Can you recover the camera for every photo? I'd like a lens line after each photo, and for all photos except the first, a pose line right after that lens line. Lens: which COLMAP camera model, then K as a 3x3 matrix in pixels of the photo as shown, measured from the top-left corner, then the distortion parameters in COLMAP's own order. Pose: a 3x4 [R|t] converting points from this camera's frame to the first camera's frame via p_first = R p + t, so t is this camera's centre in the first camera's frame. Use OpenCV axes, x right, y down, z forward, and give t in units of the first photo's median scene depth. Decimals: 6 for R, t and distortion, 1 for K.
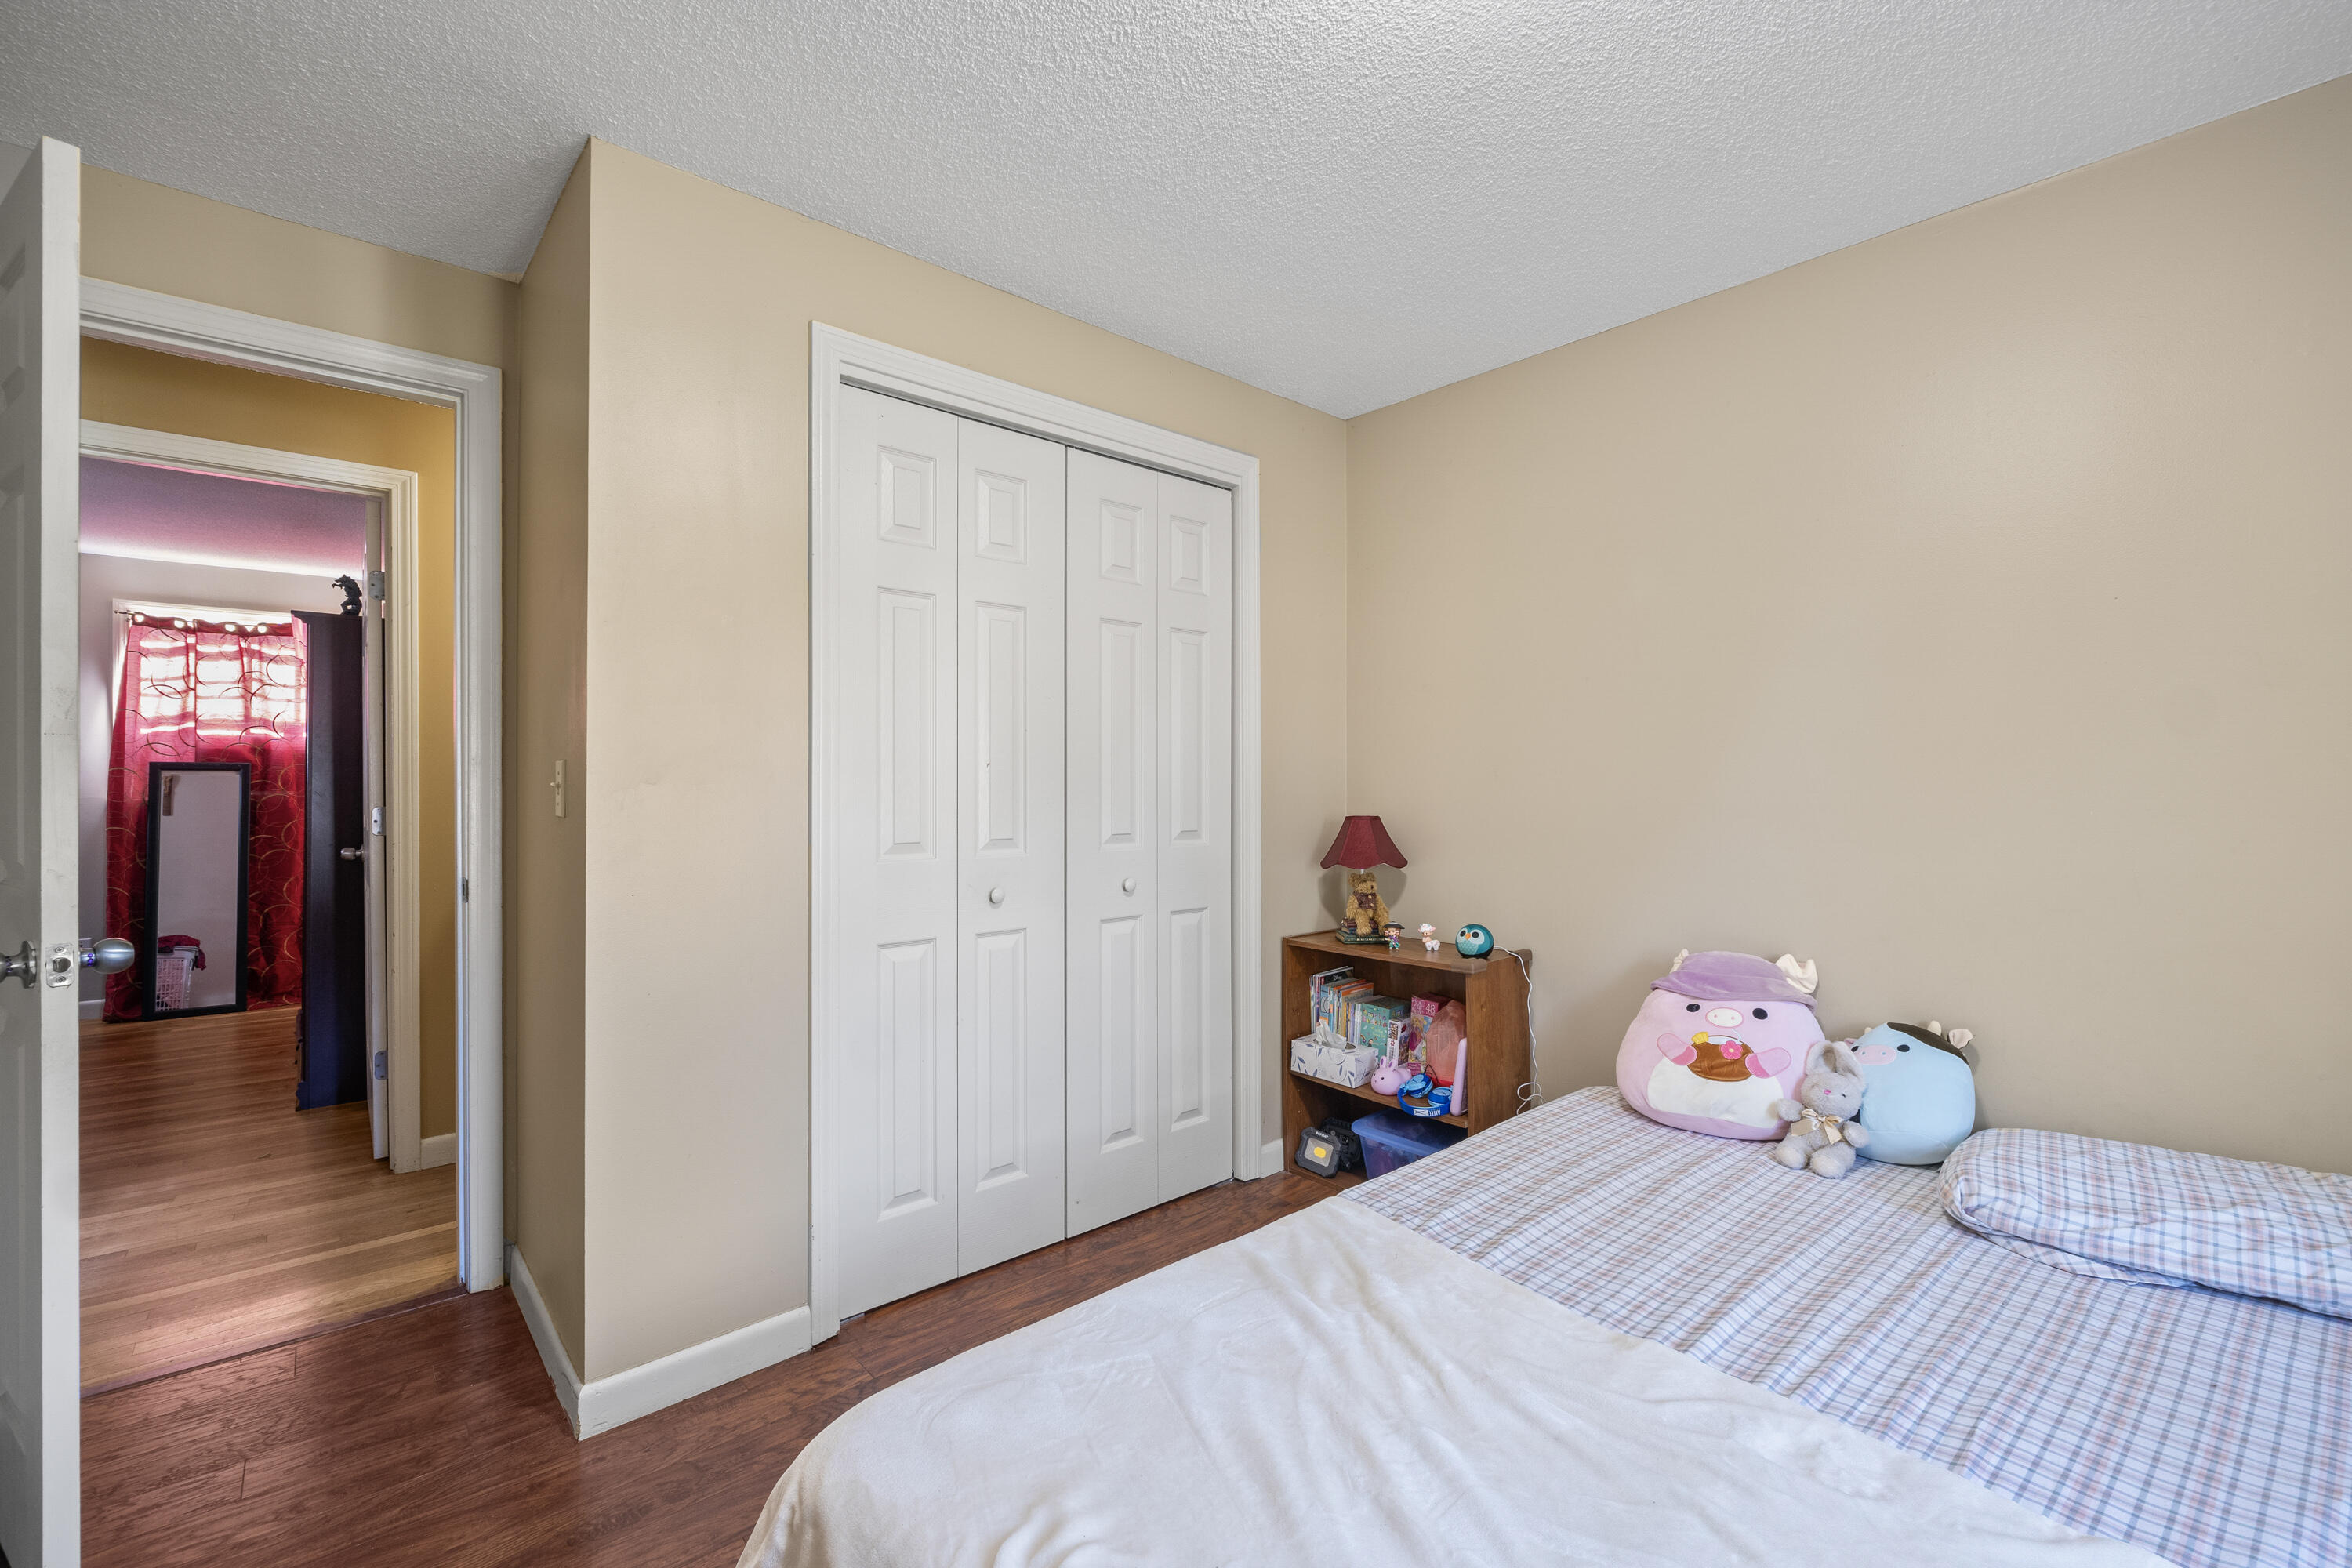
lens RADIAL K [[999.7, 0, 1183.9], [0, 999.7, 781.7], [0, 0, 1]] dist [-0.002242, -0.000348]
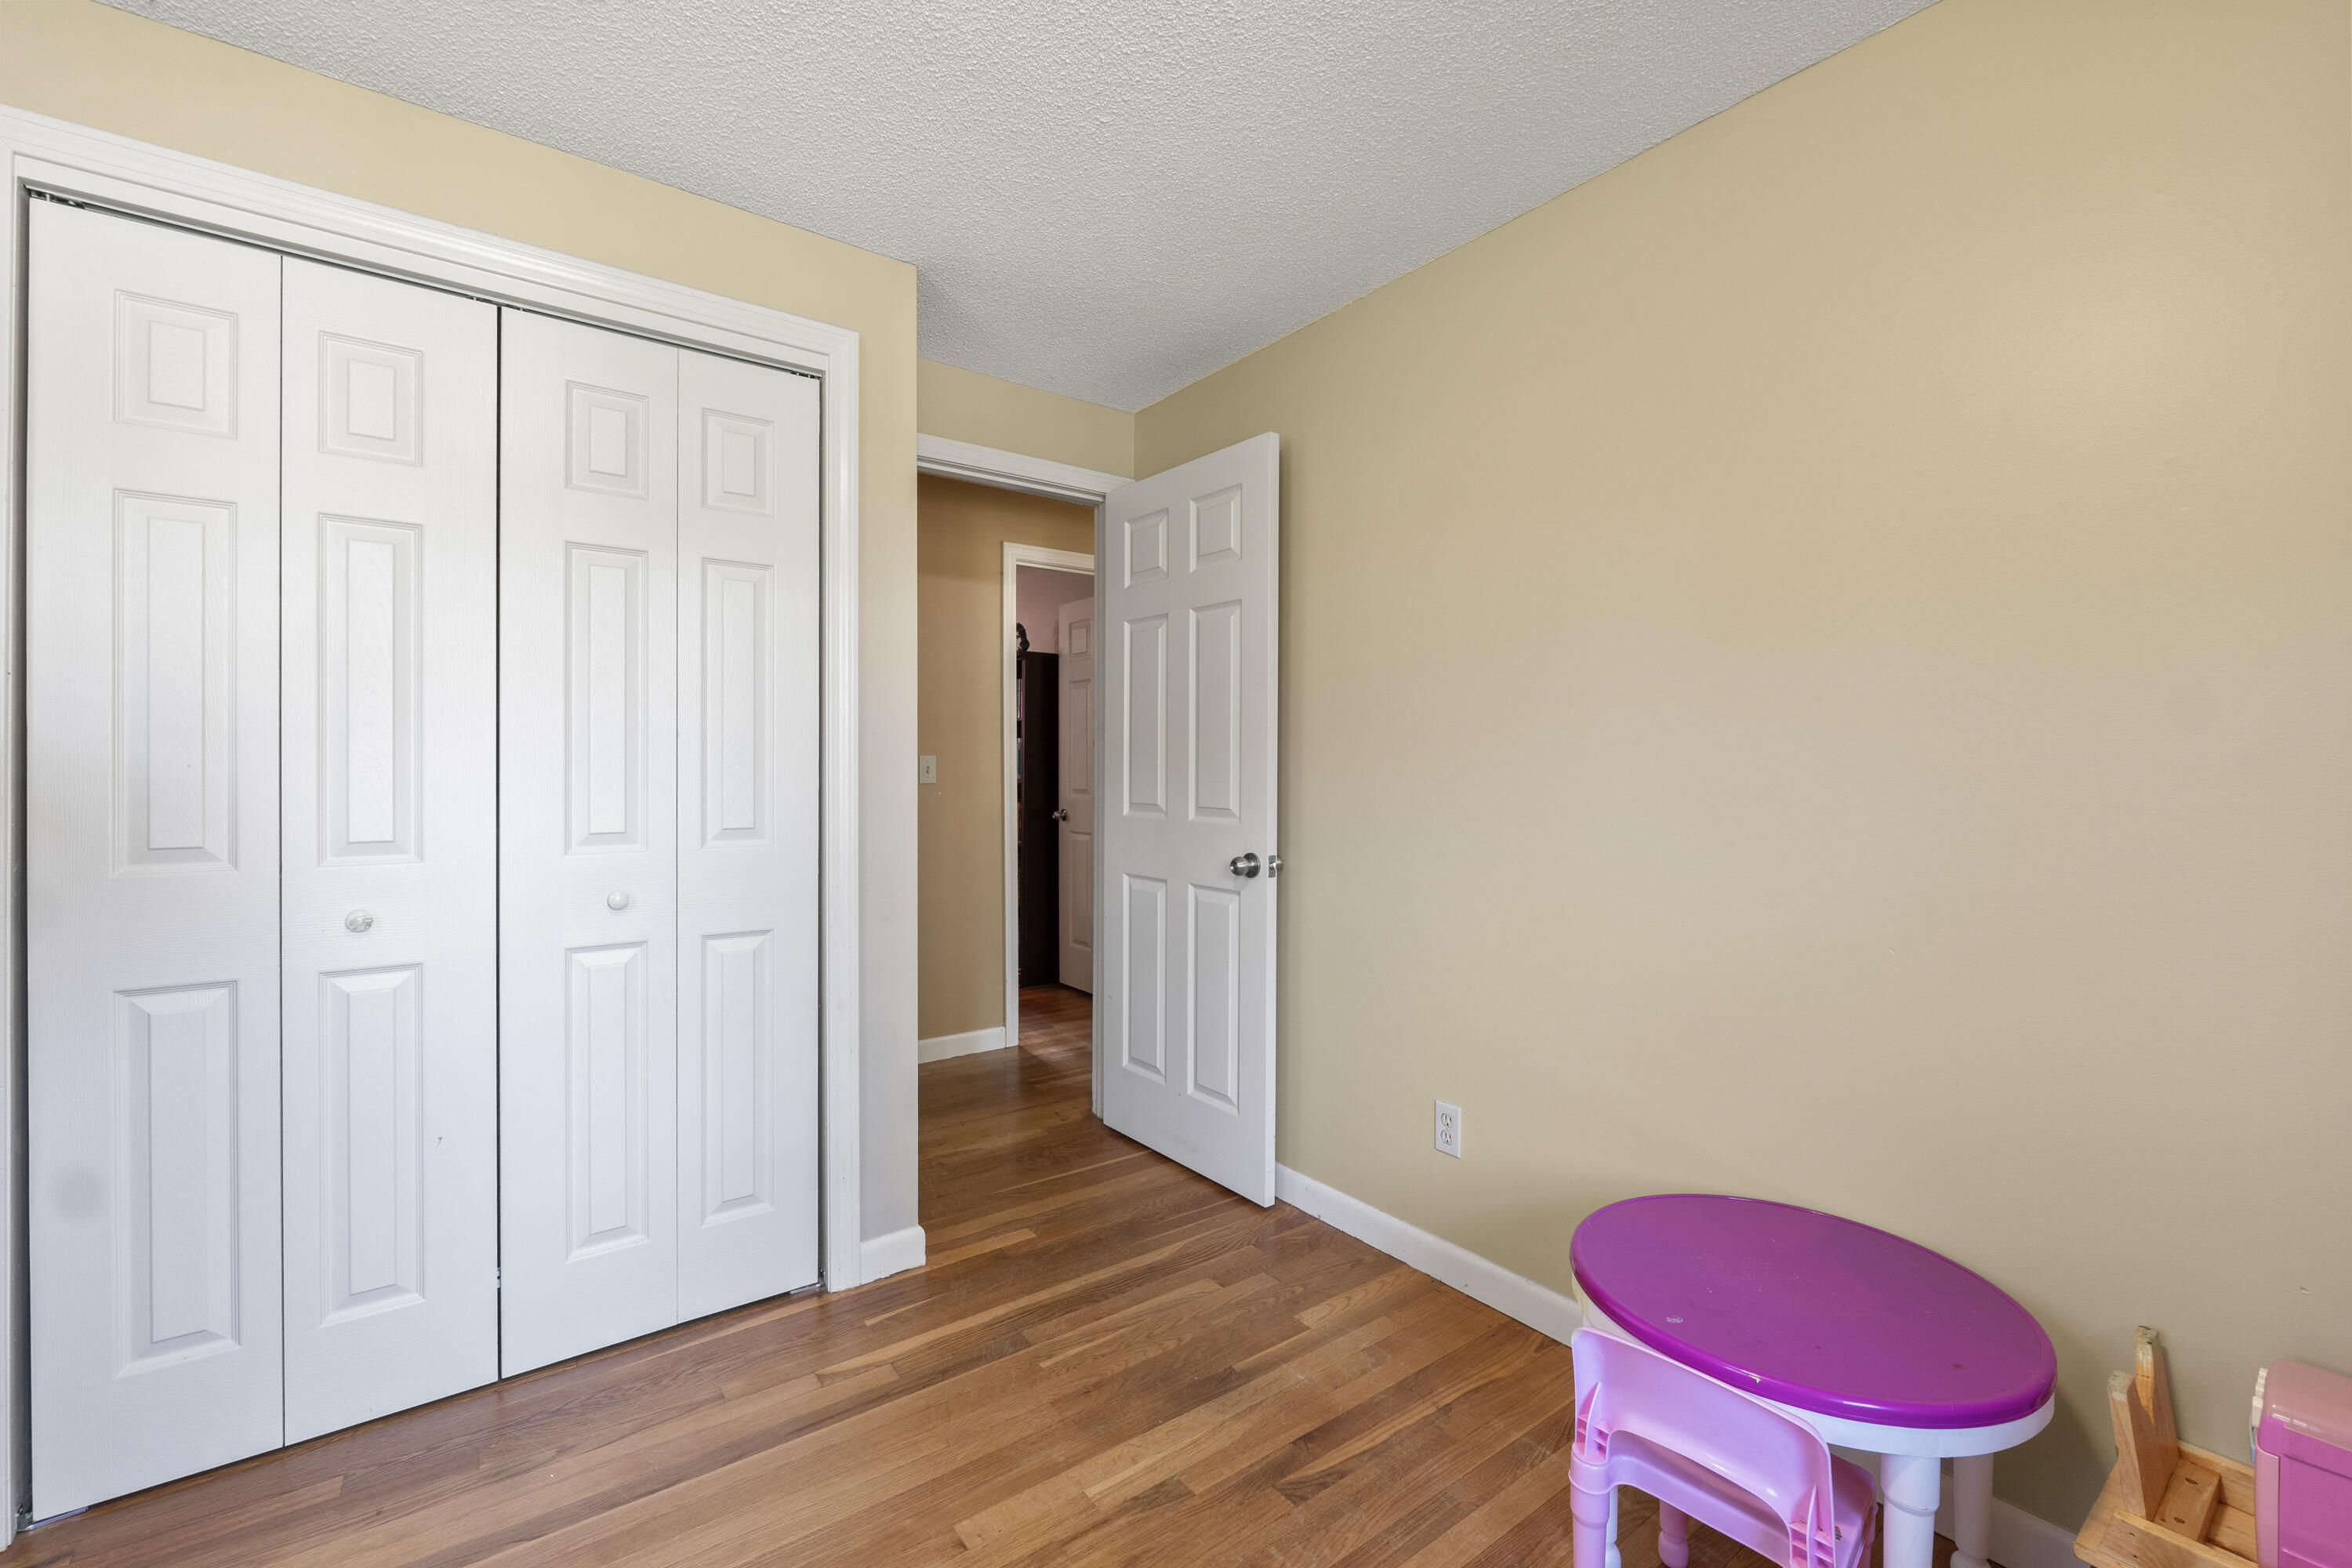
lens RADIAL K [[886.7, 0, 1174.2], [0, 886.7, 775.7], [0, 0, 1]] dist [0.000158, 0.000038]
pose [[0.990824, -0.000933, -0.135155, 0.436618], [0.002626, 0.999920, 0.012350, 0.002753], [0.135133, -0.012592, 0.990747, 0.395382]]
